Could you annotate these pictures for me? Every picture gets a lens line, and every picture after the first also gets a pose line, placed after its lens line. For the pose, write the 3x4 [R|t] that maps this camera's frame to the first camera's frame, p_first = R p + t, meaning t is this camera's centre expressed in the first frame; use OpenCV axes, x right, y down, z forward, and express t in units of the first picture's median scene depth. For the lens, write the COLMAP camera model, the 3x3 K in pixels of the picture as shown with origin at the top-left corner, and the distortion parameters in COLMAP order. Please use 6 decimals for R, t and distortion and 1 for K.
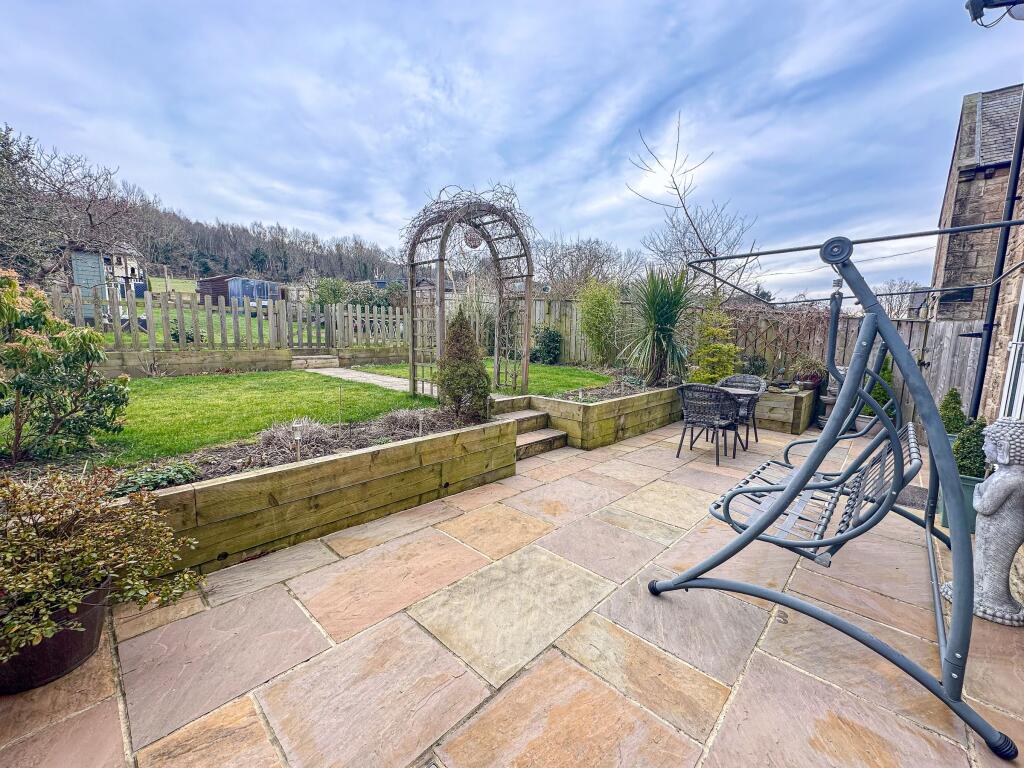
lens RADIAL K [[414.6, 0, 511.2], [0, 414.6, 385.3], [0, 0, 1]] dist [-0.003354, -0.000256]
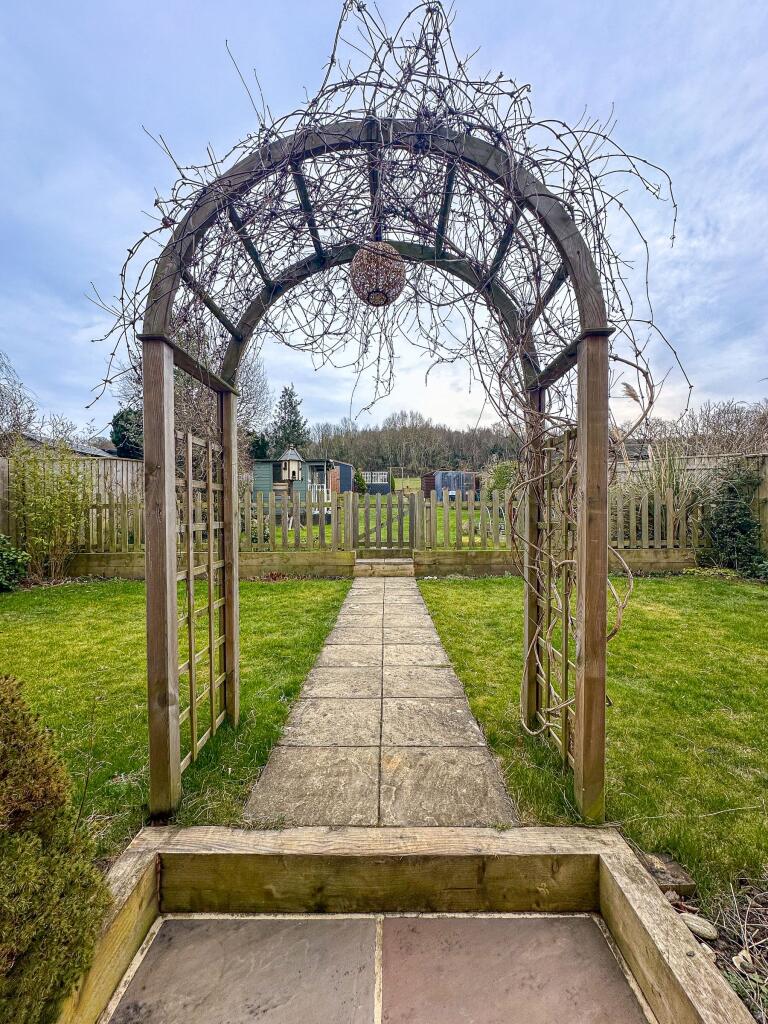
lens RADIAL K [[414.6, 0, 382.8], [0, 414.6, 510.4], [0, 0, 1]] dist [-0.003354, -0.000256]
pose [[0.675384, -0.030498, -0.736835, 0.083661], [-0.072909, 0.991488, -0.107866, -0.069841], [0.733853, 0.126573, 0.667412, 0.418361]]
